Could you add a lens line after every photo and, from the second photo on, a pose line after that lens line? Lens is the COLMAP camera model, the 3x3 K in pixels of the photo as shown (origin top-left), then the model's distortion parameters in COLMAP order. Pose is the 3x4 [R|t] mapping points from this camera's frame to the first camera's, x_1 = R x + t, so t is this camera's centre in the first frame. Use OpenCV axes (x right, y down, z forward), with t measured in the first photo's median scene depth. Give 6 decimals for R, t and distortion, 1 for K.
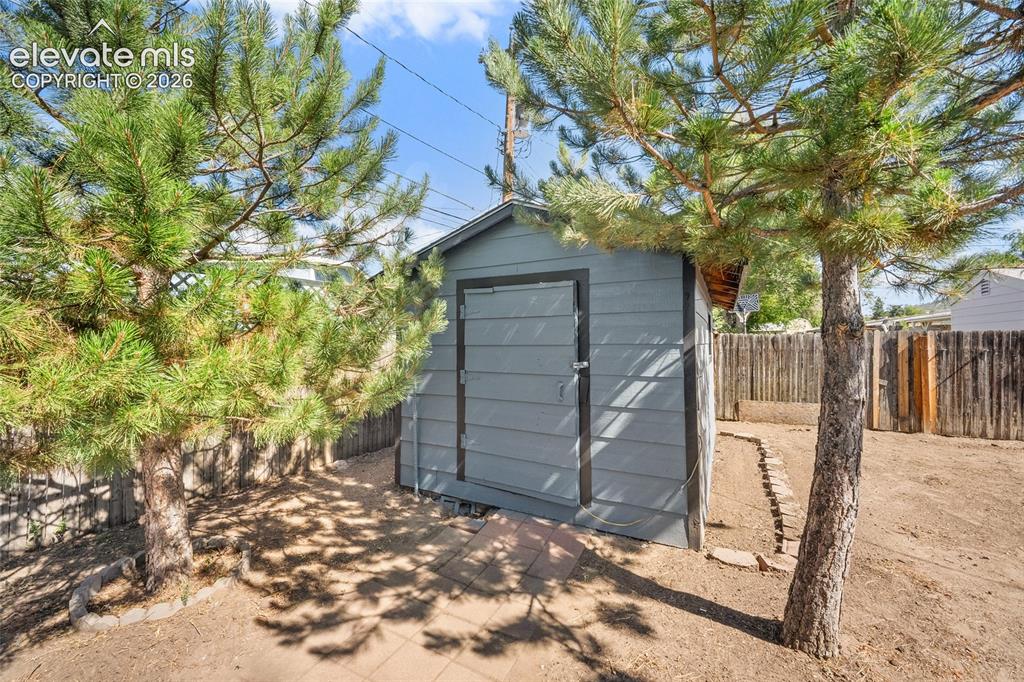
lens RADIAL K [[405.2, 0, 512.0], [0, 405.2, 341.0], [0, 0, 1]] dist [-0.000416, -0.000101]
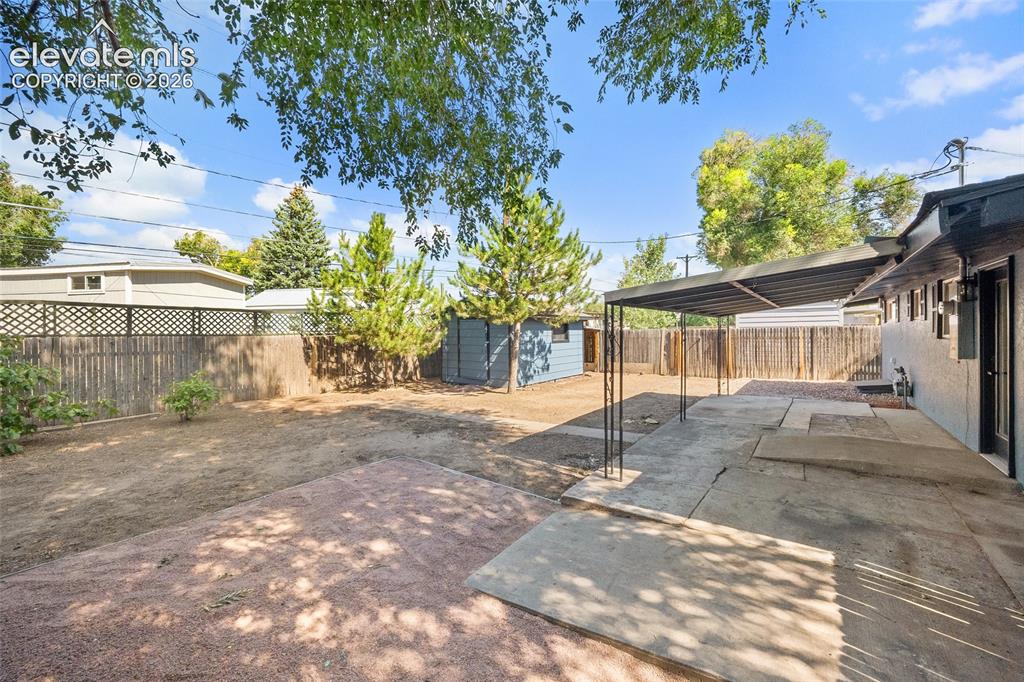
lens RADIAL K [[405.2, 0, 512.0], [0, 405.2, 341.0], [0, 0, 1]] dist [-0.000416, -0.000101]
pose [[0.989205, 0.000648, -0.146539, 0.869771], [0.004044, 0.999489, 0.031716, -0.057521], [0.146485, -0.031966, 0.988696, -2.413511]]
